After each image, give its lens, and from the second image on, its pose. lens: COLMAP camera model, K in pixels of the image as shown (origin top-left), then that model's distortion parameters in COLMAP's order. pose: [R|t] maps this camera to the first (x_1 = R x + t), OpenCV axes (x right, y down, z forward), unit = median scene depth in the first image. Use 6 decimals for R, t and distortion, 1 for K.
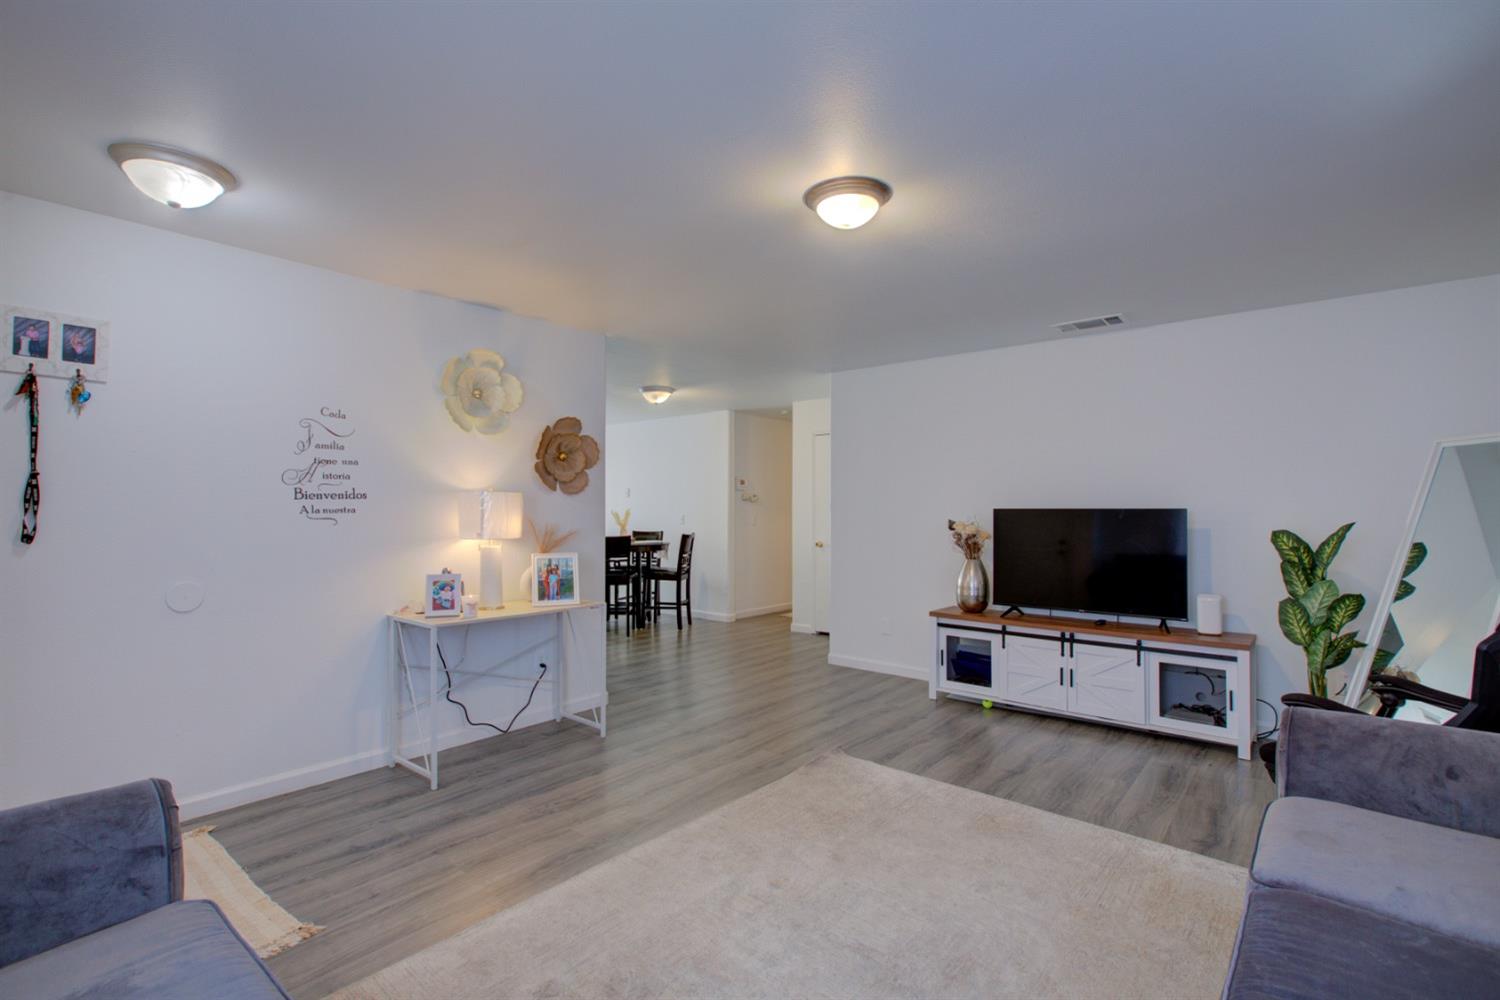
lens RADIAL K [[688.5, 0, 748.5], [0, 688.5, 496.0], [0, 0, 1]] dist [-0.007990, 0.004859]
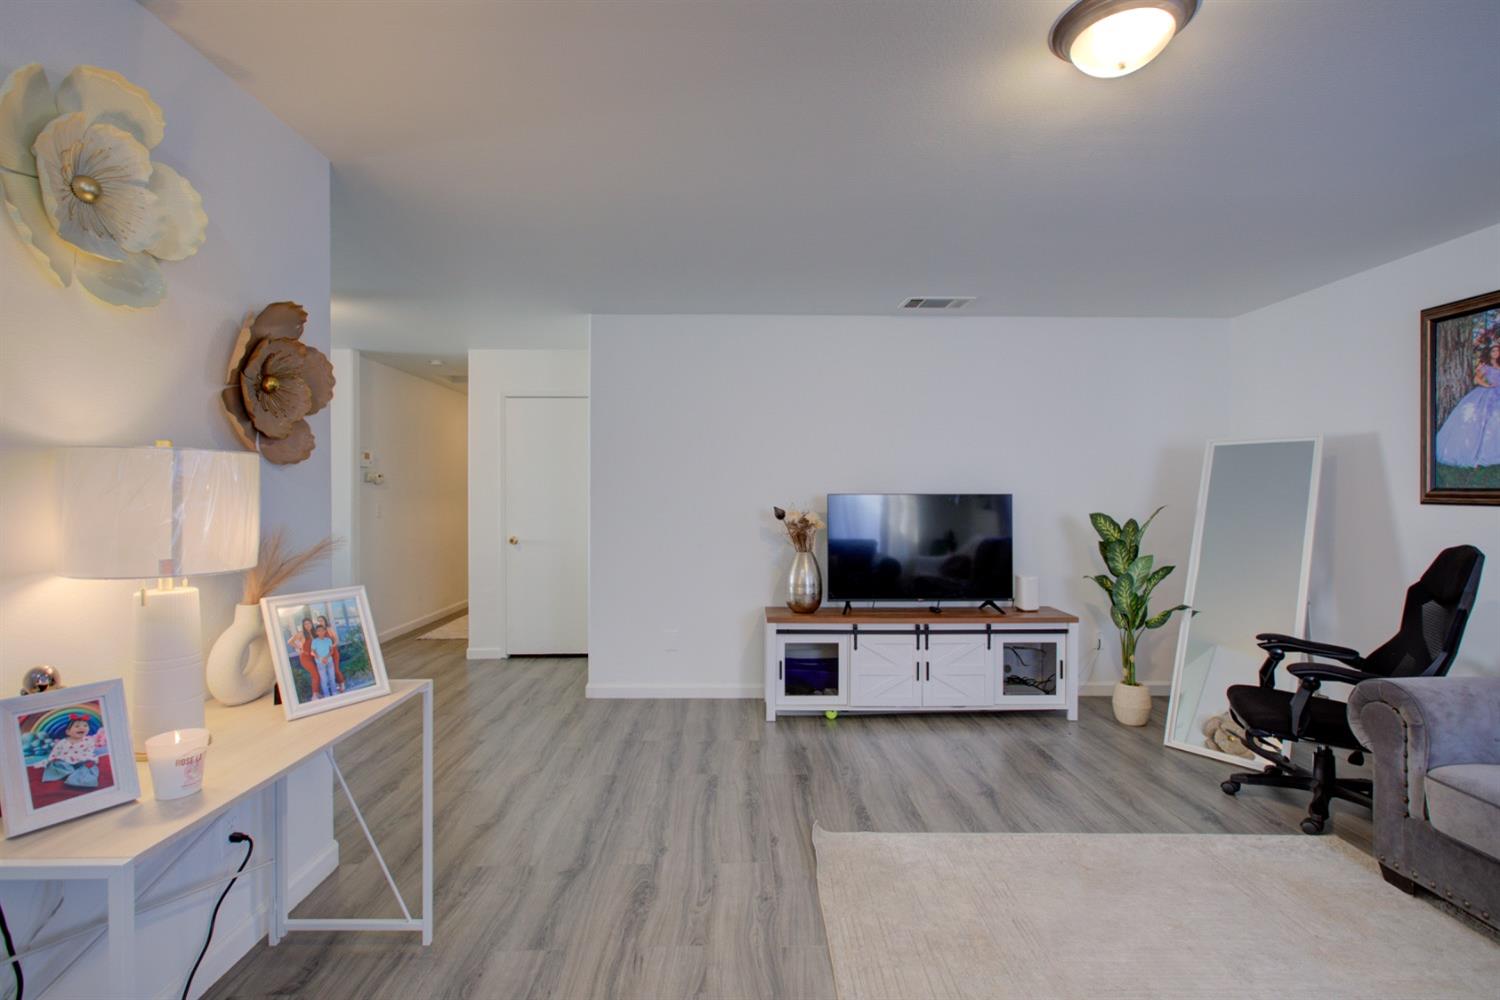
lens RADIAL K [[688.5, 0, 751.9], [0, 688.5, 494.4], [0, 0, 1]] dist [-0.007990, 0.004859]
pose [[0.755130, 0.000200, 0.655575, -0.360792], [-0.013394, 0.999796, 0.015124, 0.007800], [-0.655438, -0.020202, 0.754979, 0.465254]]
